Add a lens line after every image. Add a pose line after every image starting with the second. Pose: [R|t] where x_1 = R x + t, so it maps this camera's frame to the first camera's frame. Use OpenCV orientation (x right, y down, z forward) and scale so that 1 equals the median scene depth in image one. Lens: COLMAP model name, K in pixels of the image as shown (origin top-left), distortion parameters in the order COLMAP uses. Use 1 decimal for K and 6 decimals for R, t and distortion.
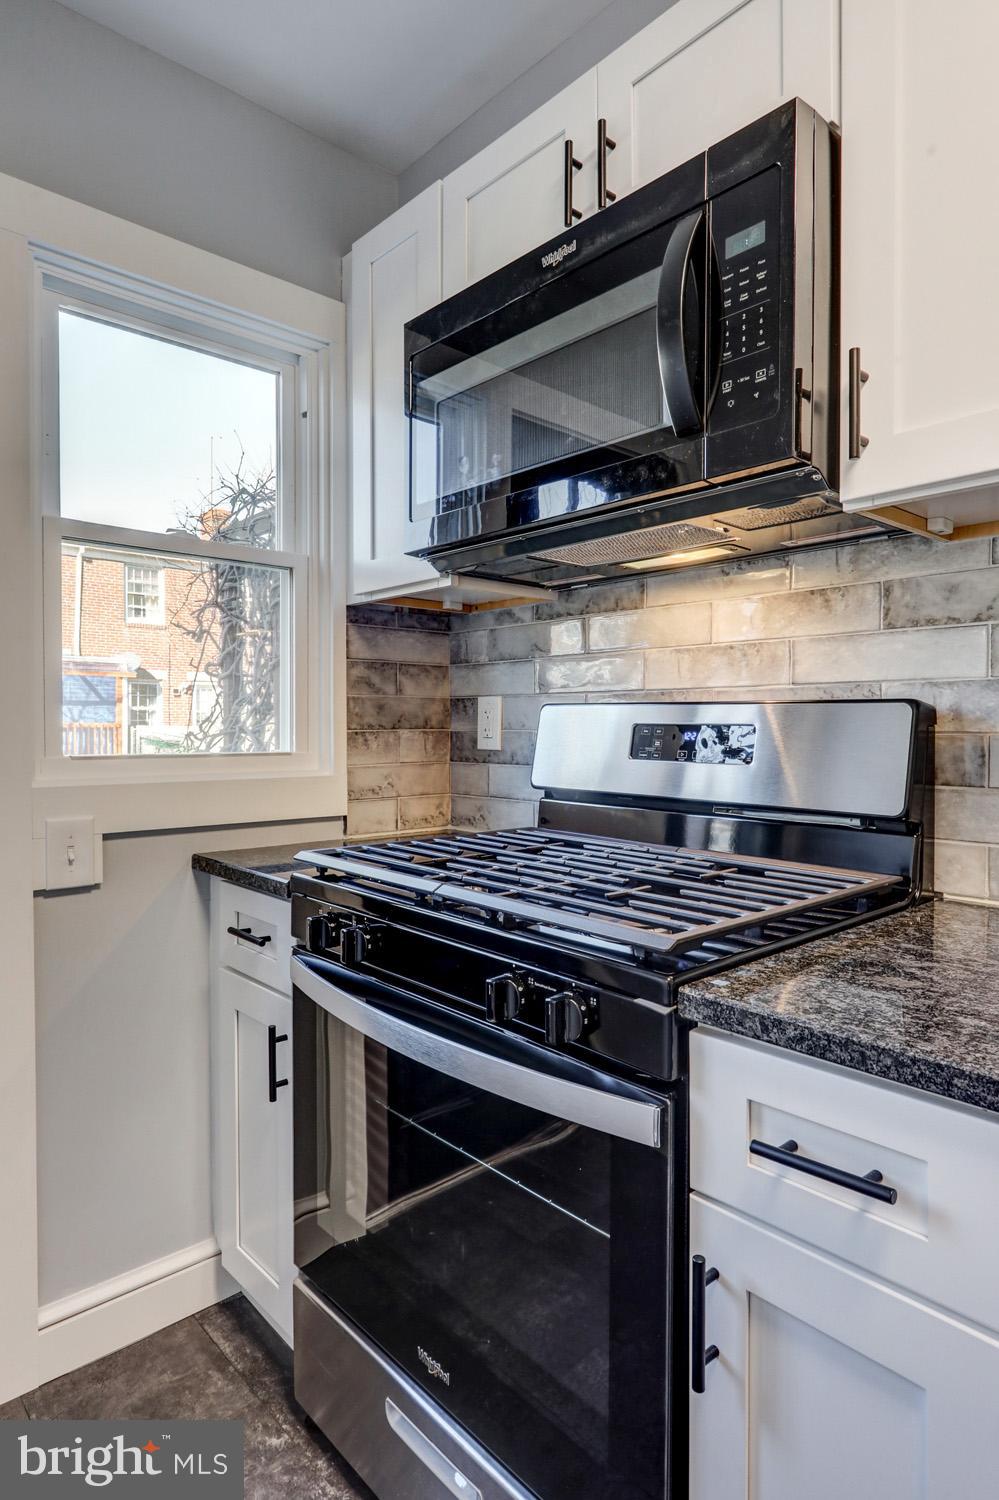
lens RADIAL K [[866.7, 0, 499.5], [0, 866.7, 750.0], [0, 0, 1]] dist [-0.002573, 0.000631]
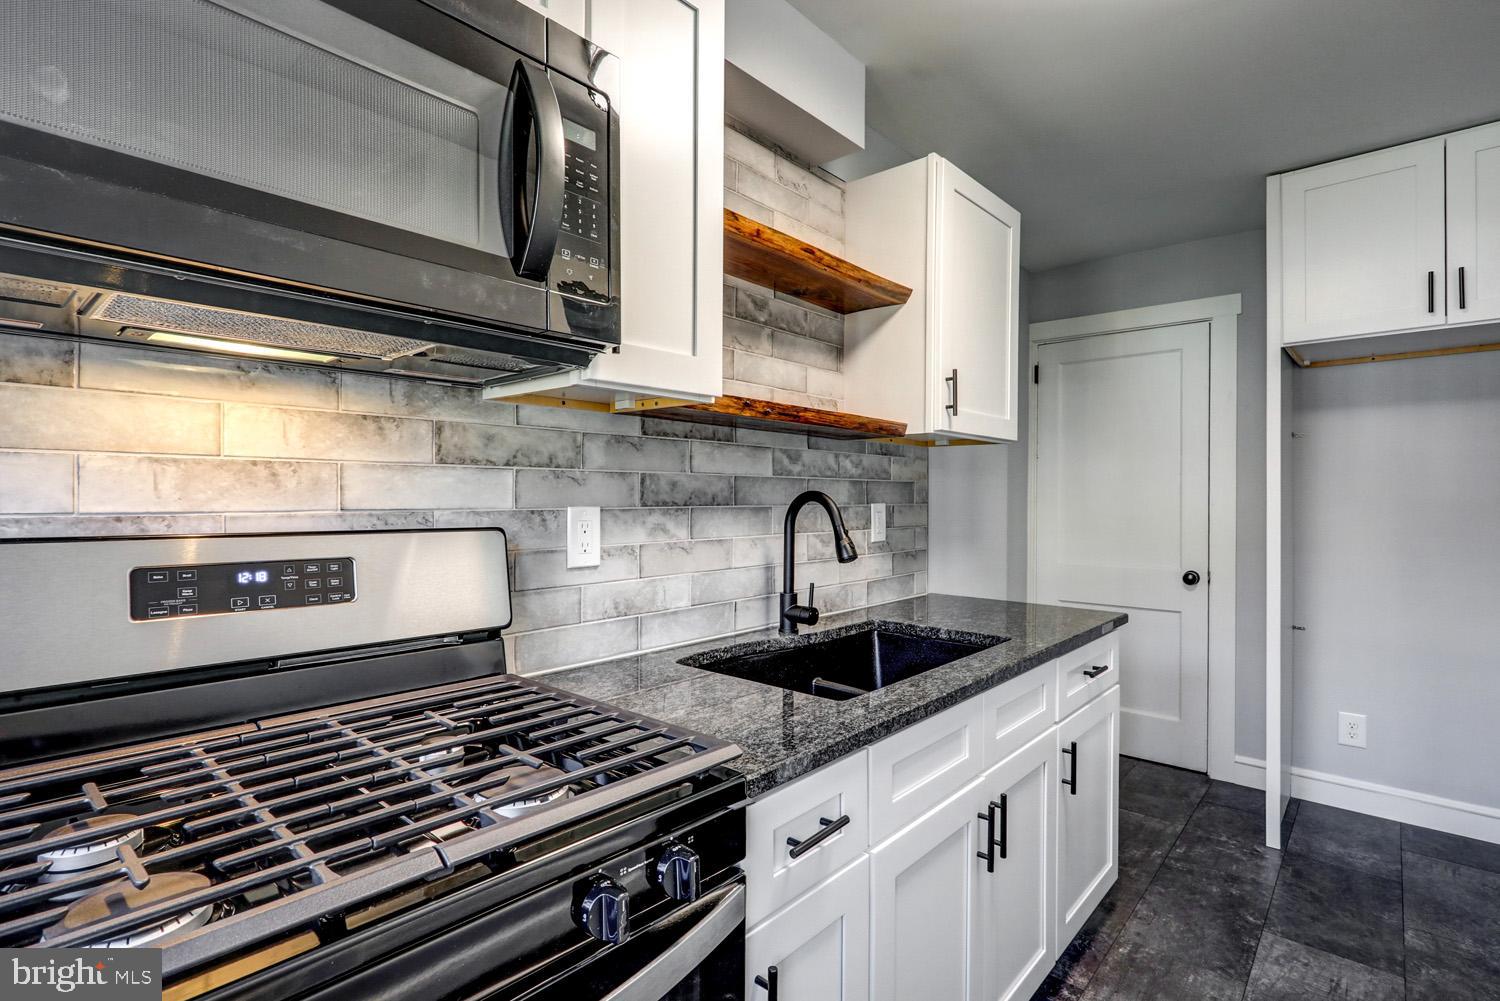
lens RADIAL K [[730.0, 0, 756.1], [0, 730.0, 500.7], [0, 0, 1]] dist [0.001082, 0.000624]
pose [[-0.114007, -0.006611, 0.993458, -0.443899], [0.023845, 0.999672, 0.009389, -0.073838], [-0.993194, 0.024760, -0.113812, 0.571472]]
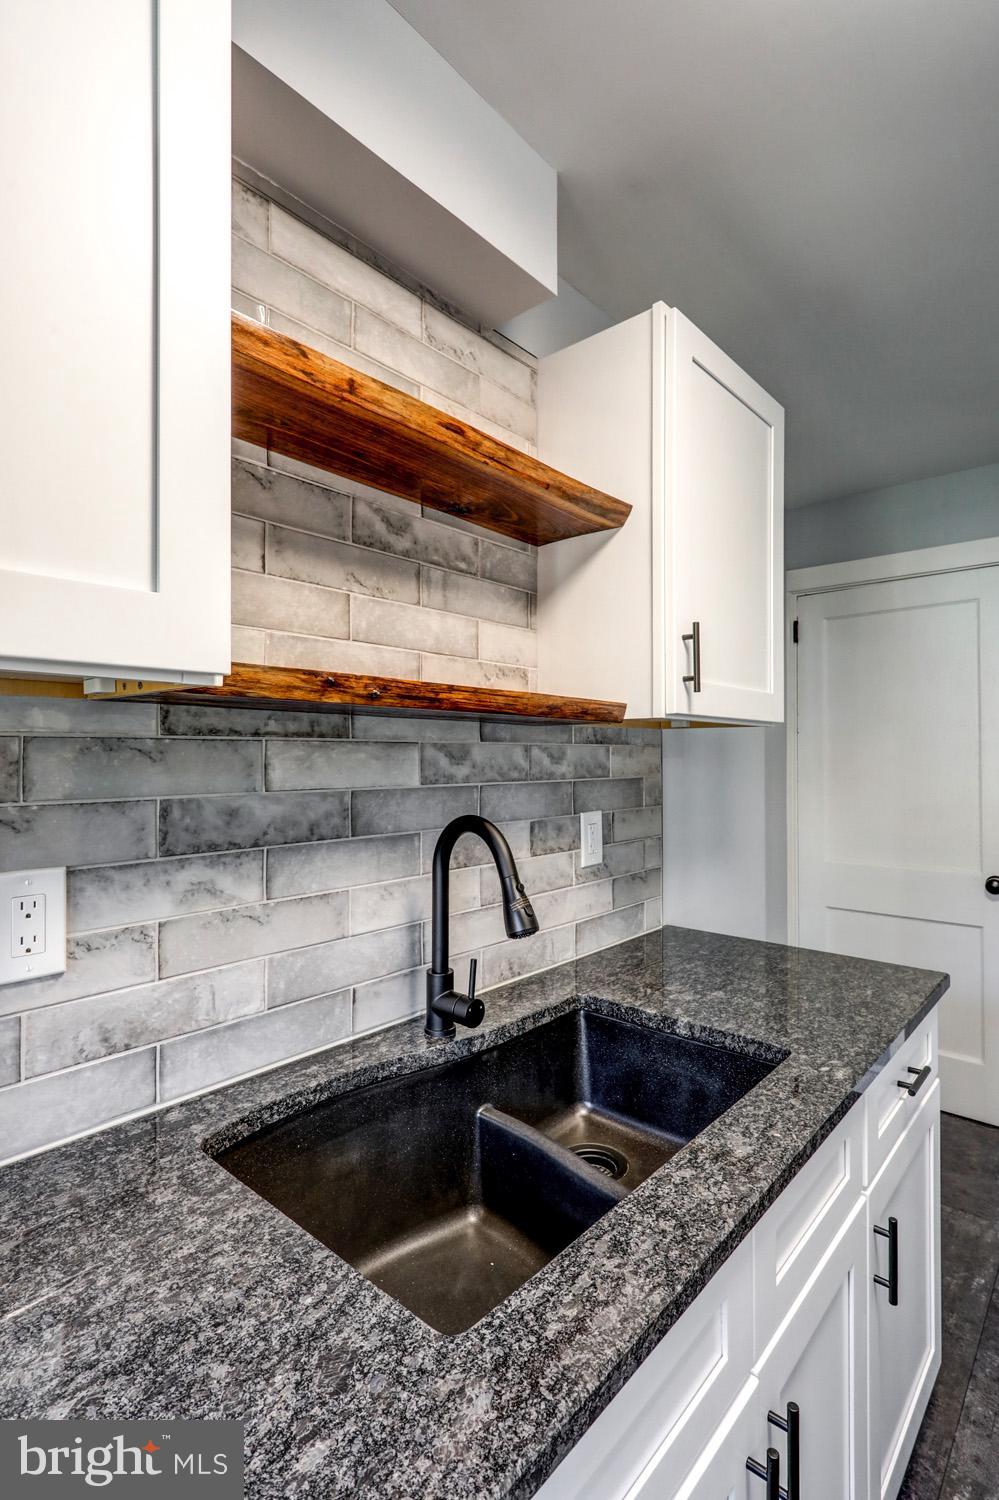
lens RADIAL K [[728.1, 0, 499.5], [0, 728.1, 750.0], [0, 0, 1]] dist [-0.001818, 0.001627]
pose [[-0.111977, 0.008851, 0.993671, -0.047599], [0.029449, 0.999551, -0.005585, -0.134279], [-0.993274, 0.028637, -0.112187, 0.409445]]
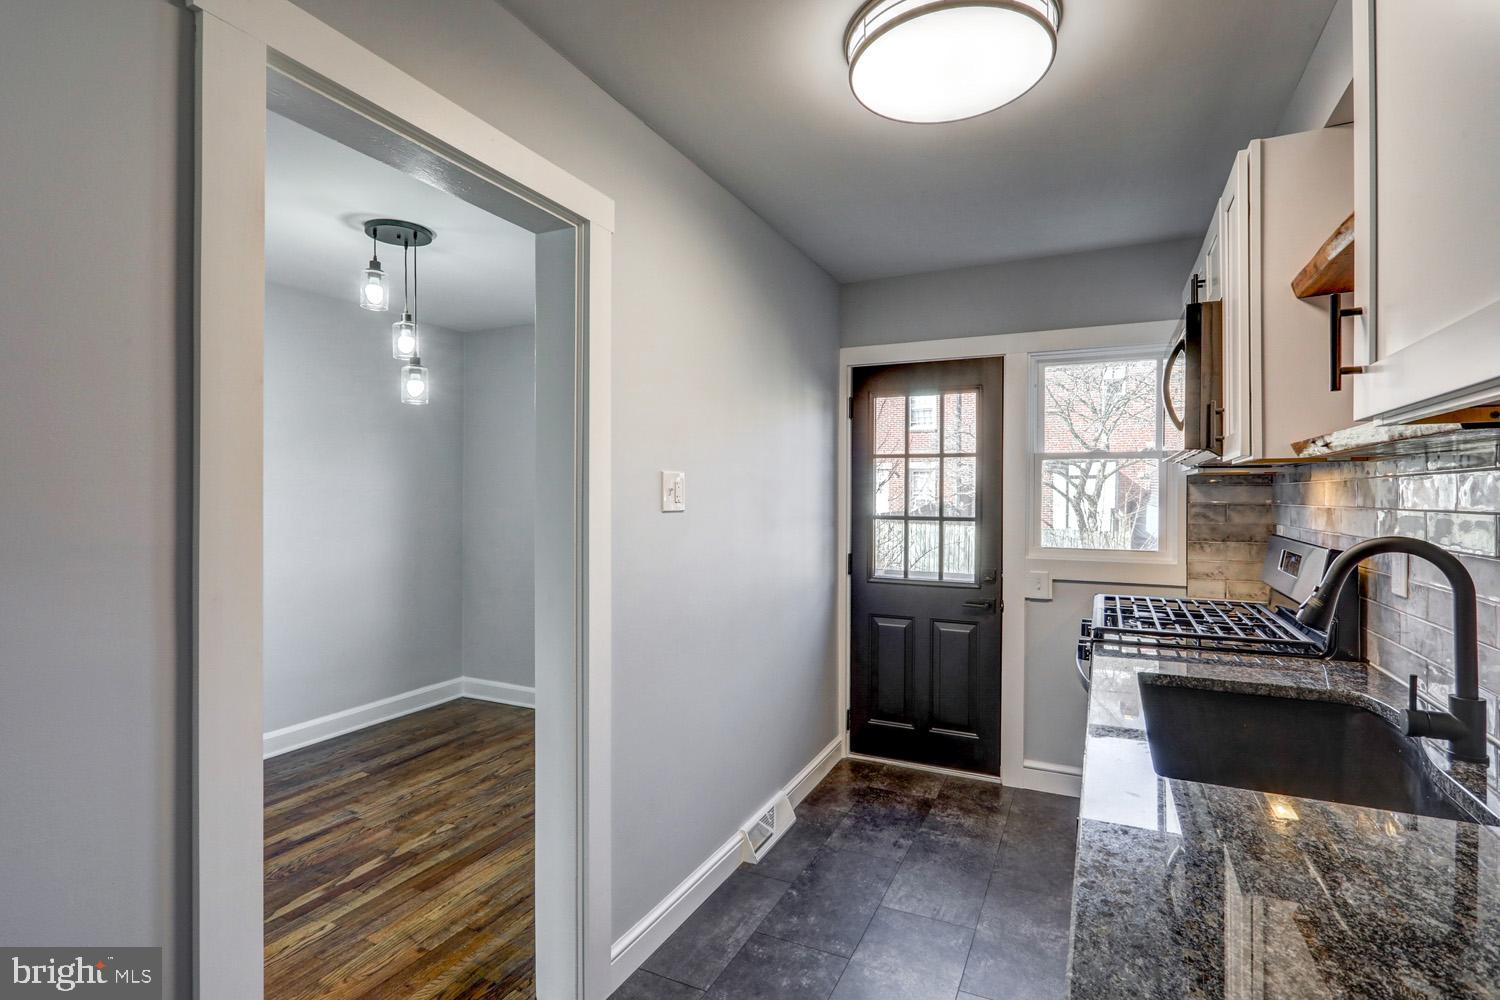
lens RADIAL K [[721.7, 0, 751.8], [0, 721.7, 497.5], [0, 0, 1]] dist [-0.003418, 0.001867]
pose [[0.373607, 0.002289, -0.927584, 1.101565], [-0.027637, 0.999580, -0.008664, -0.092661], [0.927175, 0.028872, 0.373513, -0.557664]]
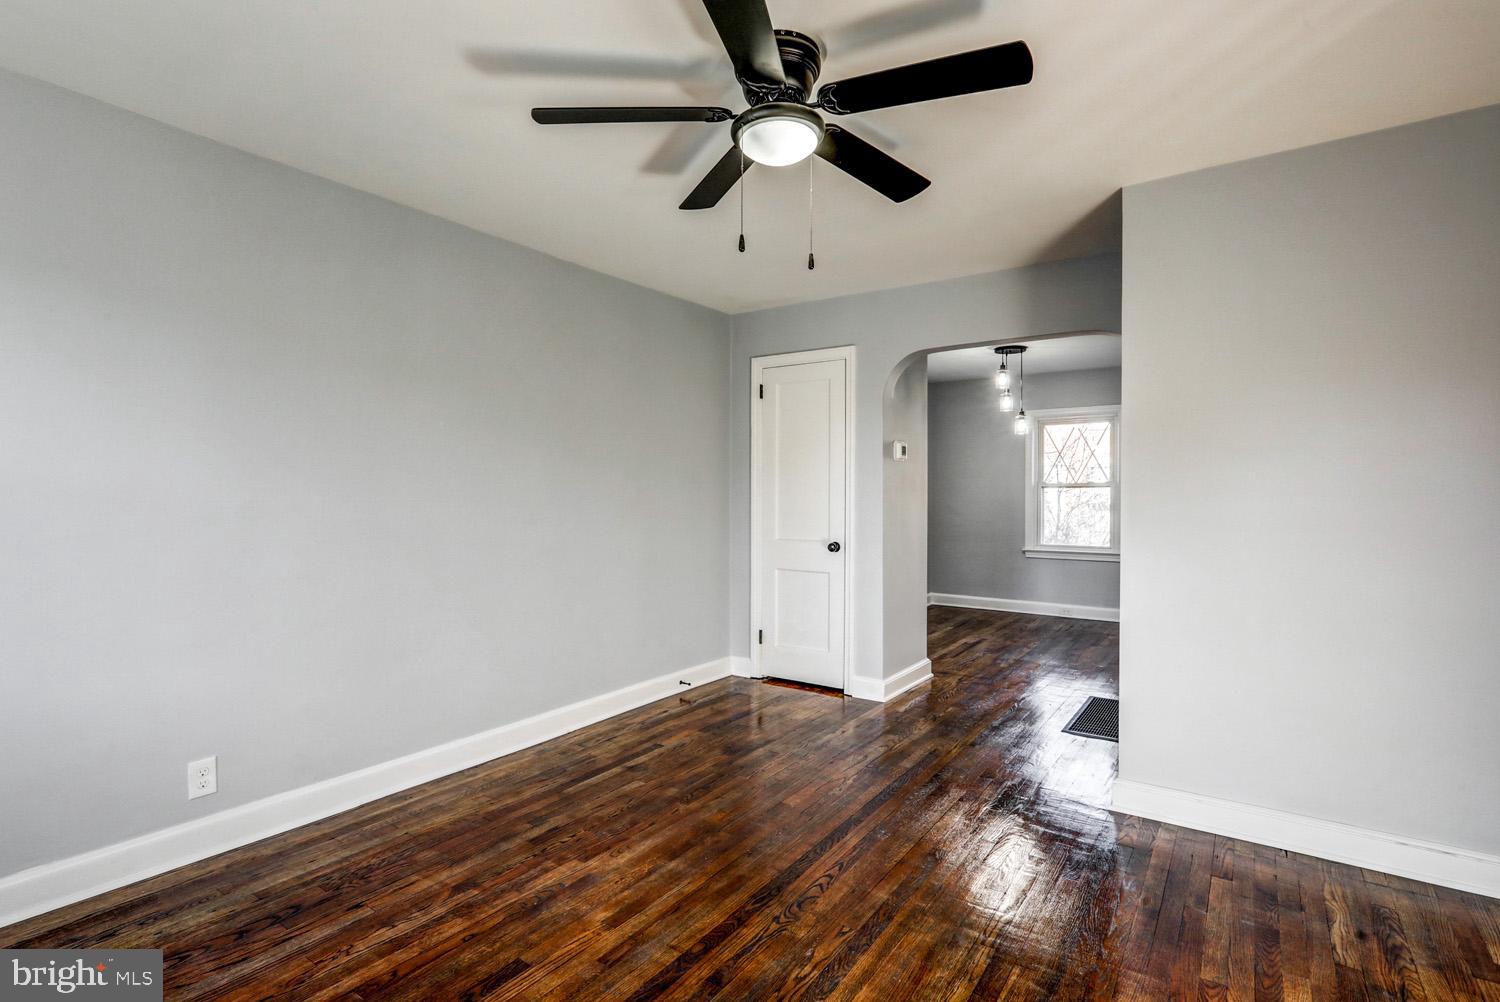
lens RADIAL K [[719.0, 0, 749.0], [0, 719.0, 503.0], [0, 0, 1]] dist [-0.000567, 0.000917]
pose [[0.223061, 0.014601, -0.974695, 2.383369], [-0.026126, 0.999618, 0.008996, 0.035958], [0.974454, 0.023458, 0.223358, -2.855358]]
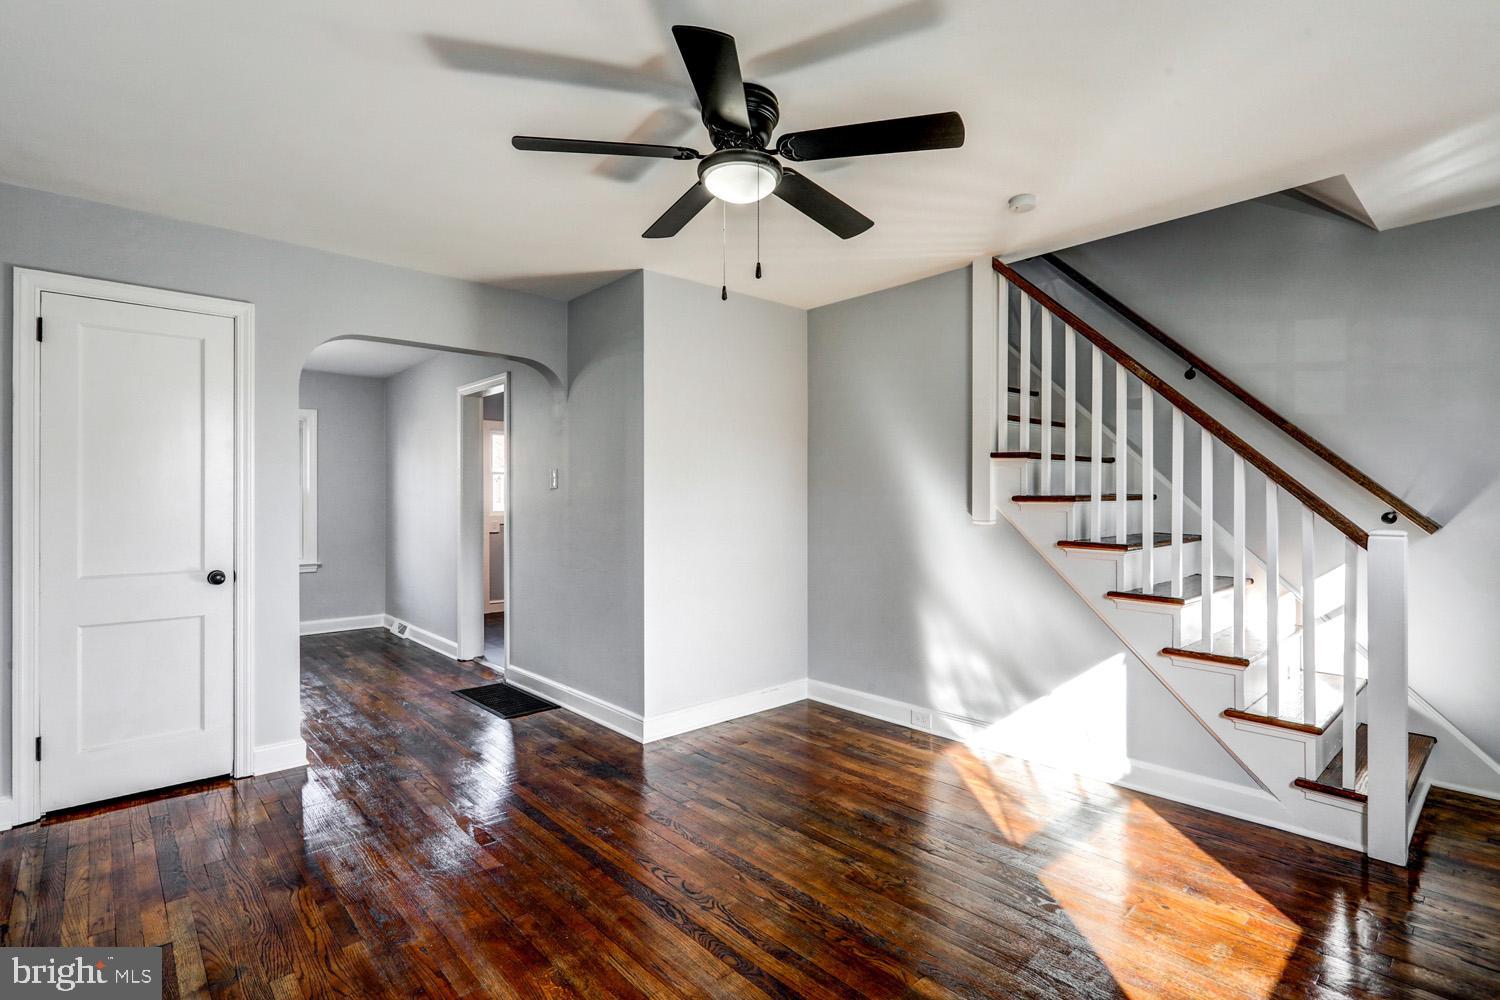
lens RADIAL K [[708.1, 0, 756.4], [0, 708.1, 499.4], [0, 0, 1]] dist [-0.002807, 0.000585]
pose [[0.999982, -0.001782, 0.005673, 1.254550], [0.001934, 0.999638, -0.026838, 0.062242], [-0.005623, 0.026849, 0.999624, -3.832329]]
